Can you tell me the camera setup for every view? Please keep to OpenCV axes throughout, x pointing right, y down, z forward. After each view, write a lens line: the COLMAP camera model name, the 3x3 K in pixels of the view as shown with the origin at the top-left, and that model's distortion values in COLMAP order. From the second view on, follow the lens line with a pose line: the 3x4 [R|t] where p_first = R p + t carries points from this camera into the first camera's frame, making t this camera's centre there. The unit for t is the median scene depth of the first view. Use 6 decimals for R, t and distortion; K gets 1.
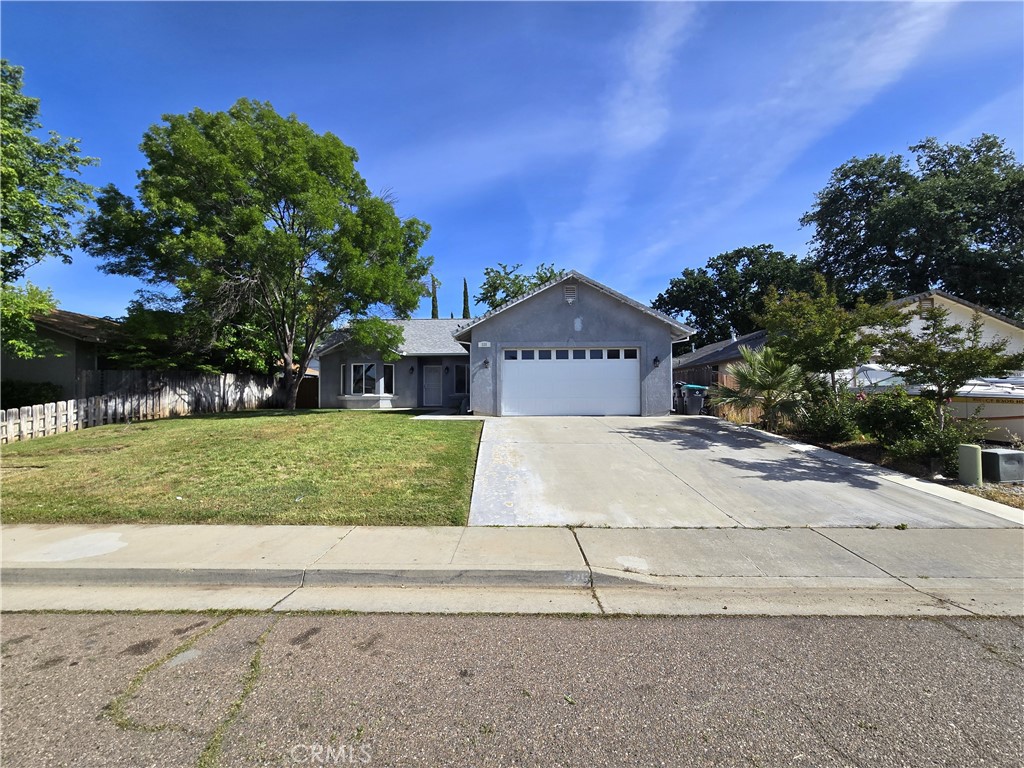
lens RADIAL K [[417.9, 0, 511.0], [0, 417.9, 383.2], [0, 0, 1]] dist [-0.003218, 0.001167]
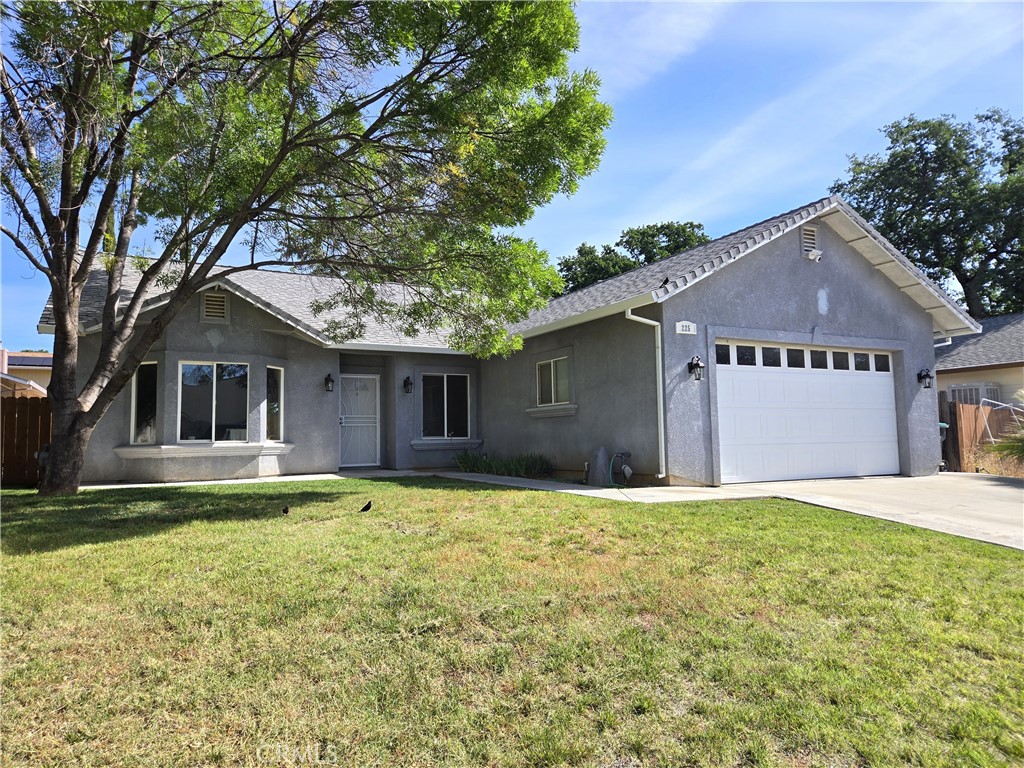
lens RADIAL K [[678.0, 0, 510.6], [0, 678.0, 394.2], [0, 0, 1]] dist [0.050852, -0.022925]
pose [[0.877036, 0.024073, 0.479822, -0.492610], [-0.004848, 0.999136, -0.041265, 0.008705], [-0.480401, 0.033865, 0.876395, 0.379105]]
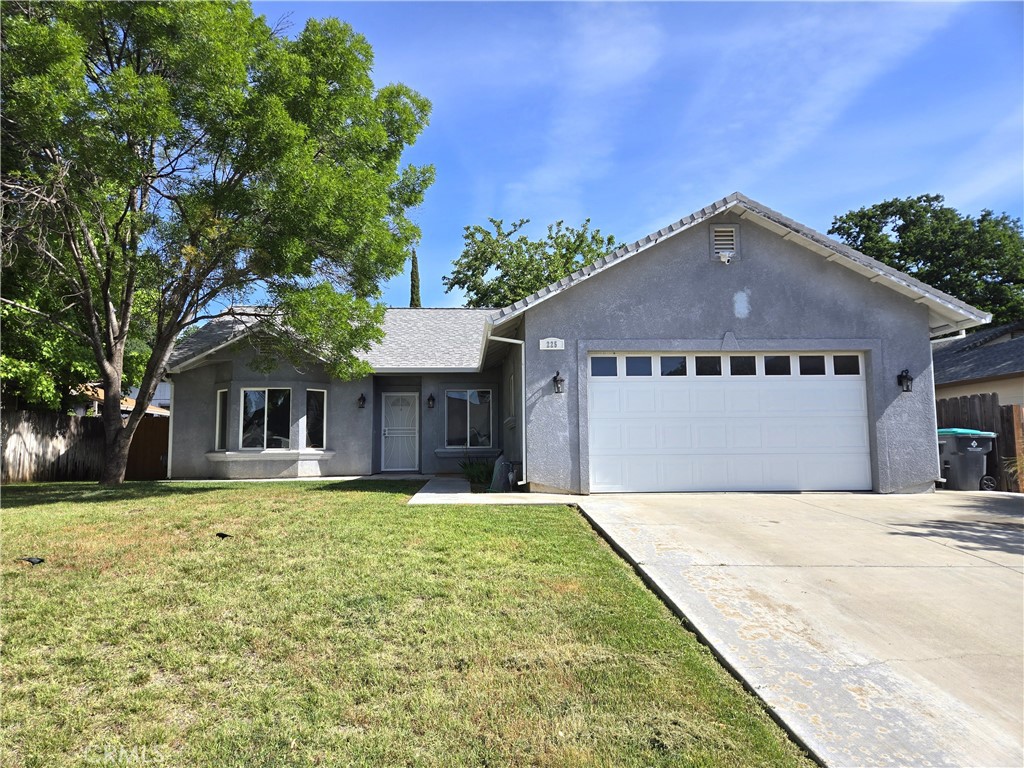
lens RADIAL K [[678.0, 0, 507.0], [0, 678.0, 390.6], [0, 0, 1]] dist [0.050852, -0.022925]
pose [[0.997587, 0.002730, 0.069372, -0.143072], [0.001324, 0.998297, -0.058313, 0.005090], [-0.069413, 0.058264, 0.995885, 0.194131]]
